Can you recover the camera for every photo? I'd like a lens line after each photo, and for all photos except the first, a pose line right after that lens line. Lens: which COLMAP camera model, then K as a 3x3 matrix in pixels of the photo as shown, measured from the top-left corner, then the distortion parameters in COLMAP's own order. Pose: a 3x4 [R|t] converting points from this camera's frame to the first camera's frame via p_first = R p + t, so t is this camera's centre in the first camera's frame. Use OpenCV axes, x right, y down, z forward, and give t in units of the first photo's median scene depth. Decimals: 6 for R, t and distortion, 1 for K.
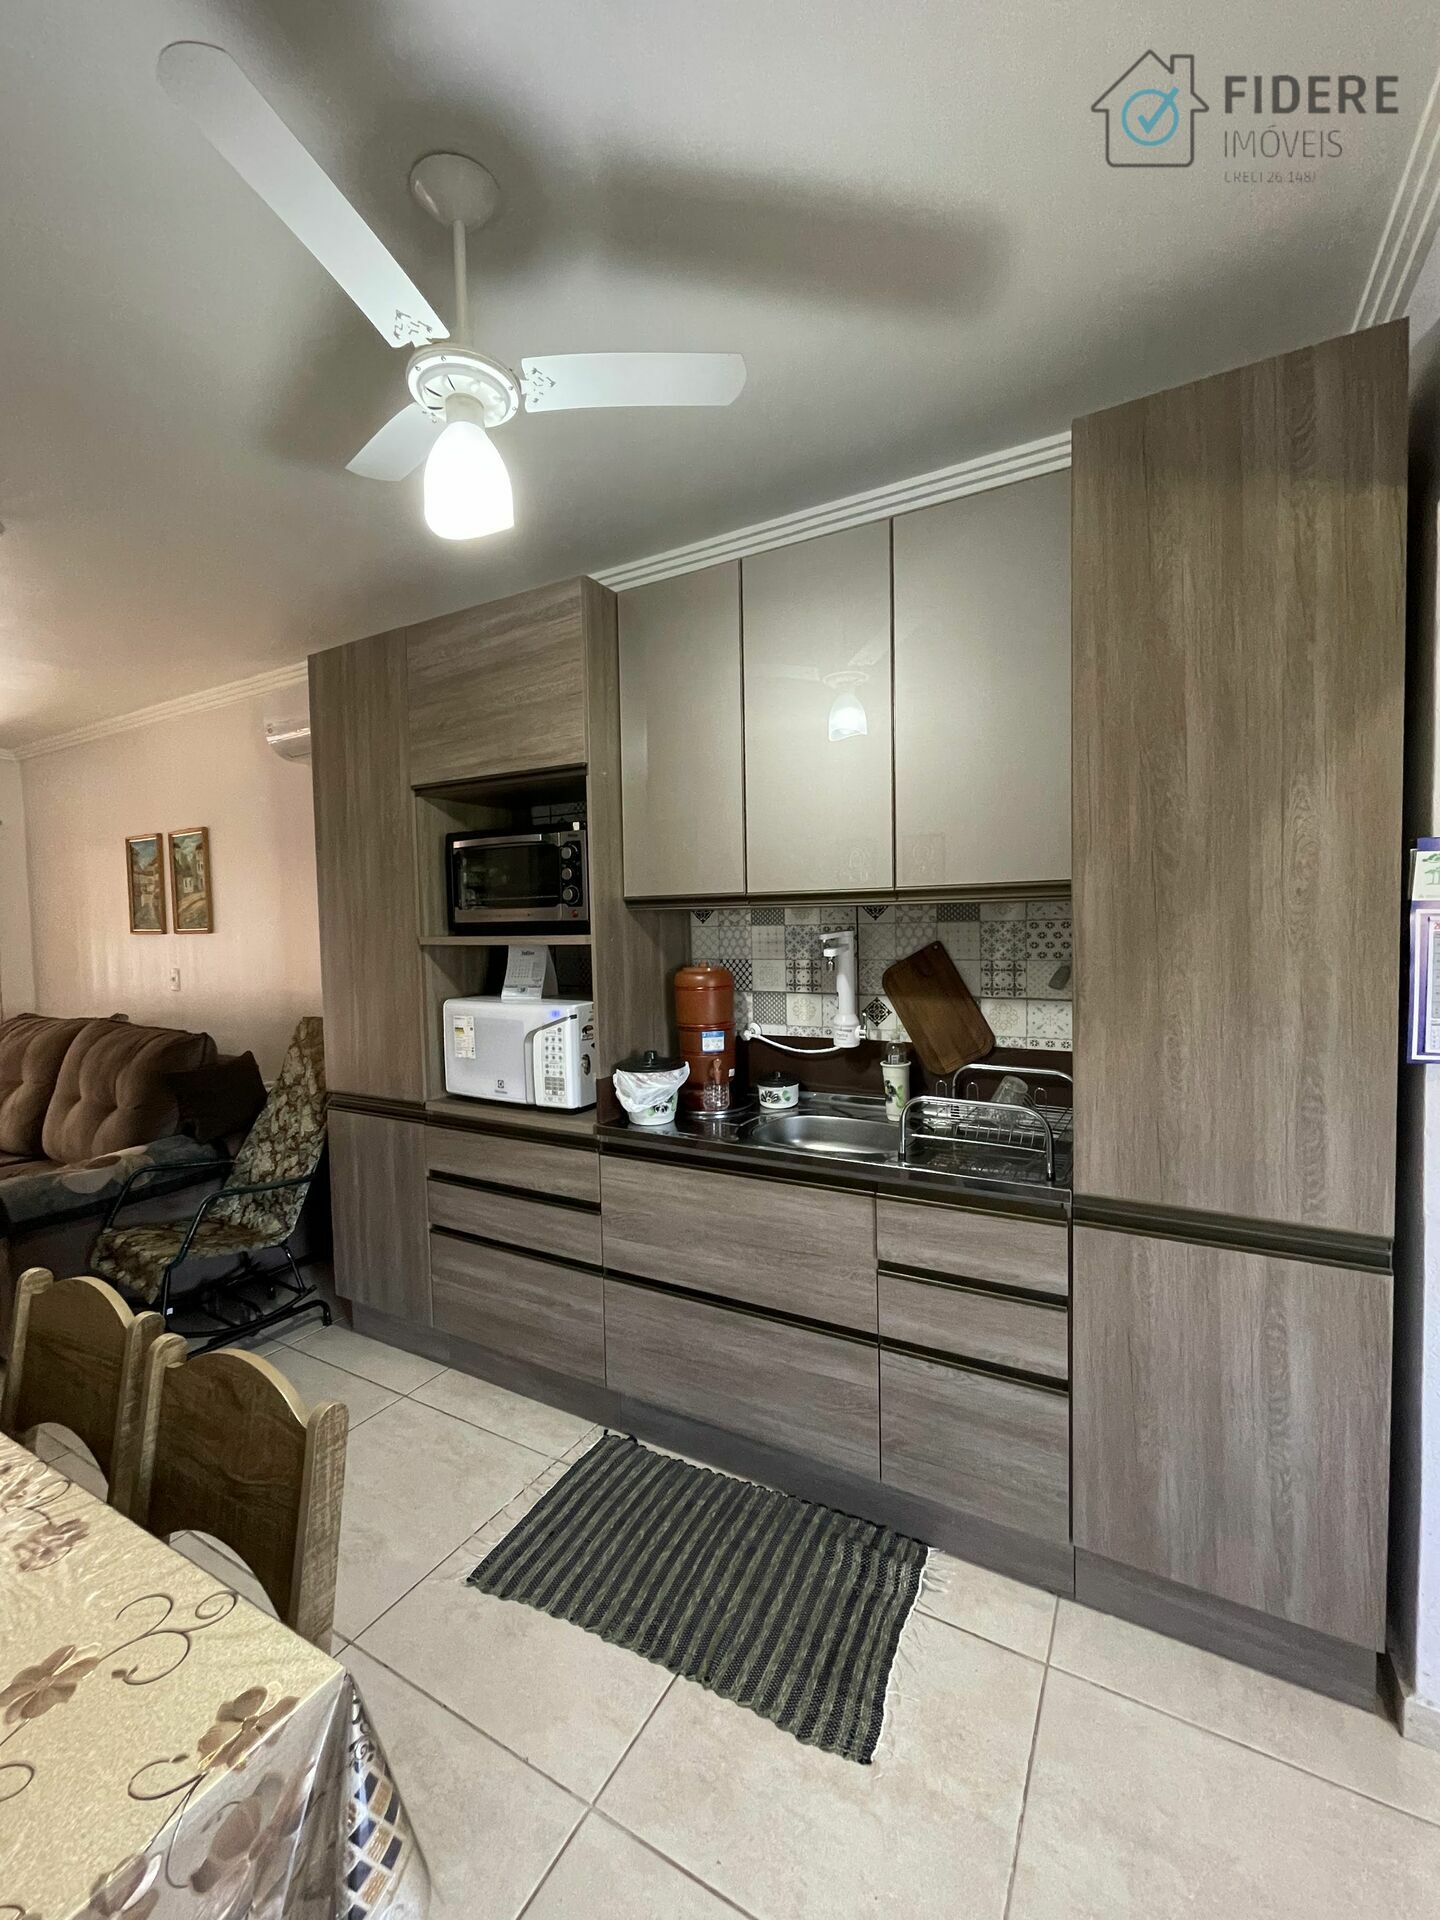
lens RADIAL K [[783.2, 0, 725.5], [0, 783.2, 958.8], [0, 0, 1]] dist [-0.002984, -0.000154]
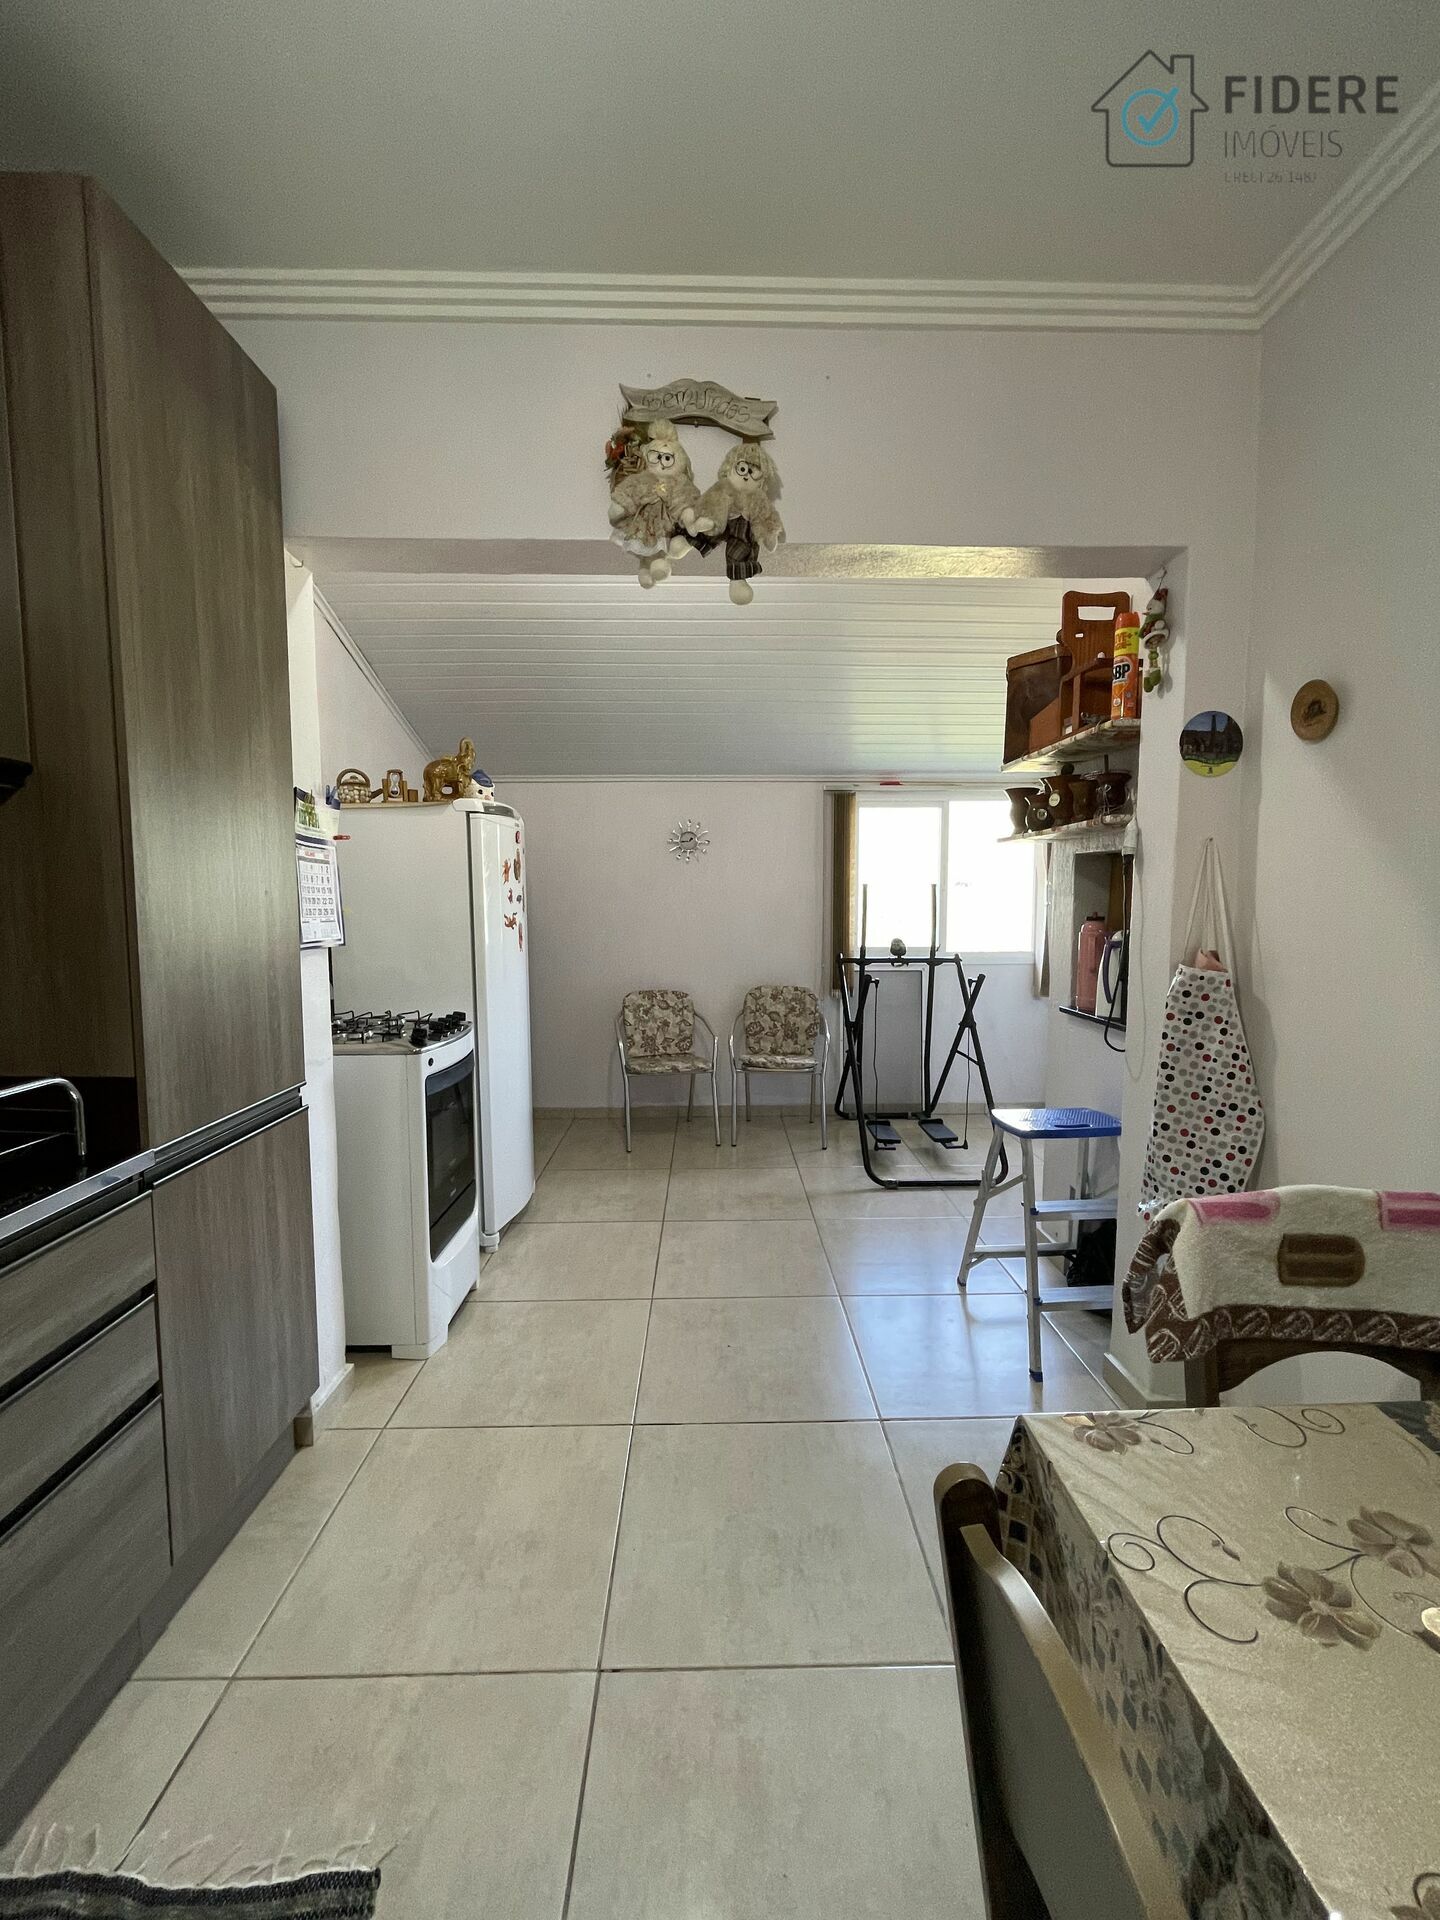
lens RADIAL K [[785.8, 0, 724.7], [0, 785.8, 960.5], [0, 0, 1]] dist [-0.003842, 0.000780]
pose [[-0.508984, -0.048384, 0.859415, -0.405347], [0.051144, 0.994955, 0.086305, 0.040870], [-0.859255, 0.087881, -0.503942, 0.626637]]
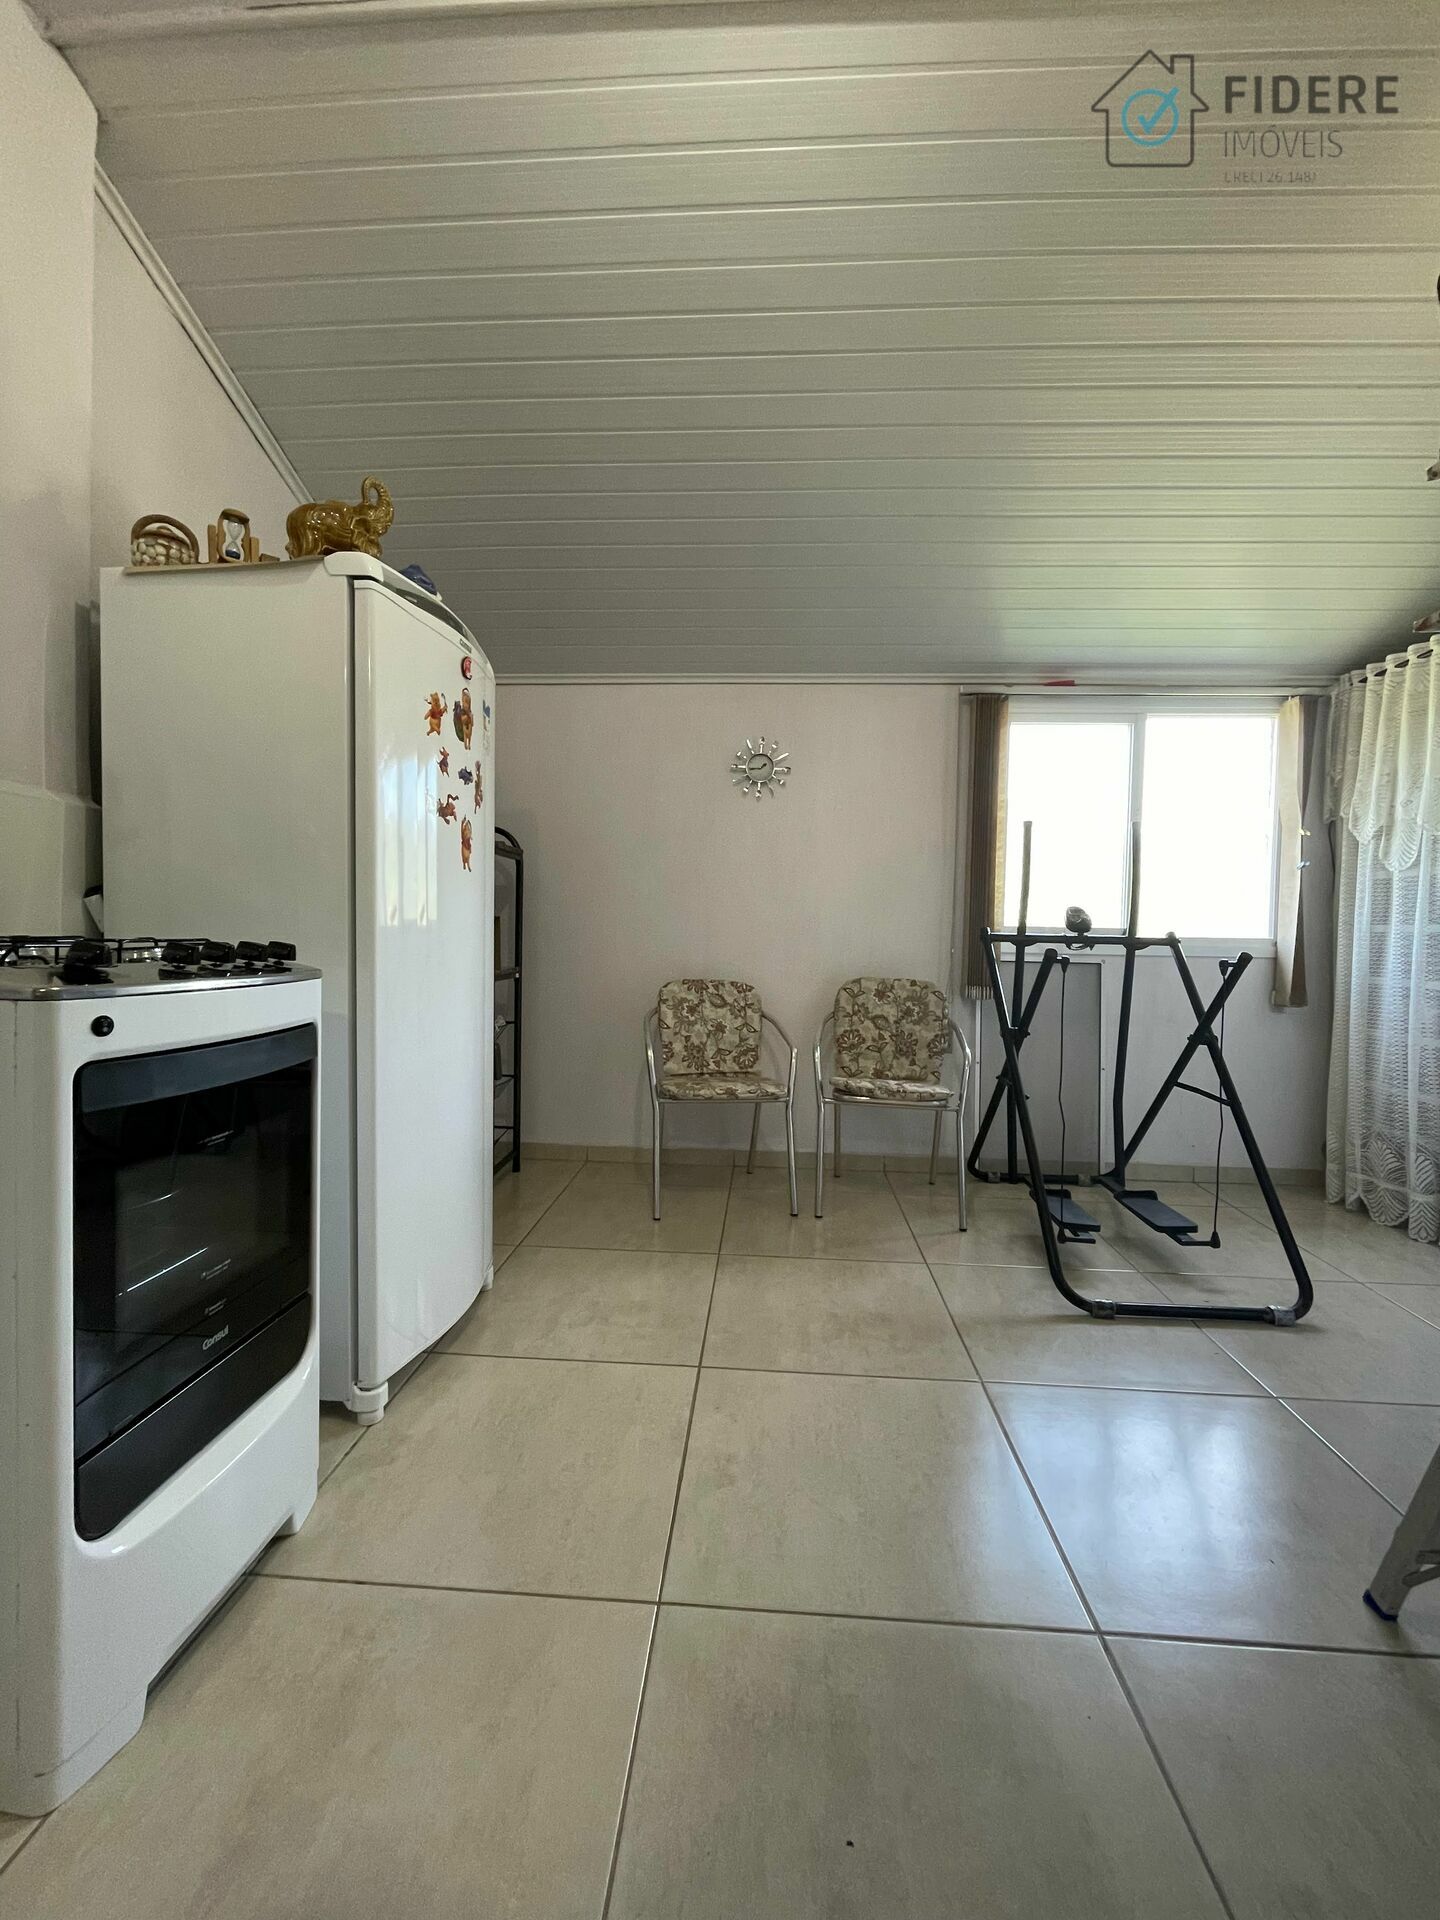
lens RADIAL K [[783.2, 0, 725.5], [0, 783.2, 958.8], [0, 0, 1]] dist [-0.002984, -0.000154]
pose [[-0.438787, -0.018615, 0.898398, 0.165460], [0.028219, 0.999007, 0.034482, 0.201686], [-0.898148, 0.040482, -0.437826, 0.340101]]
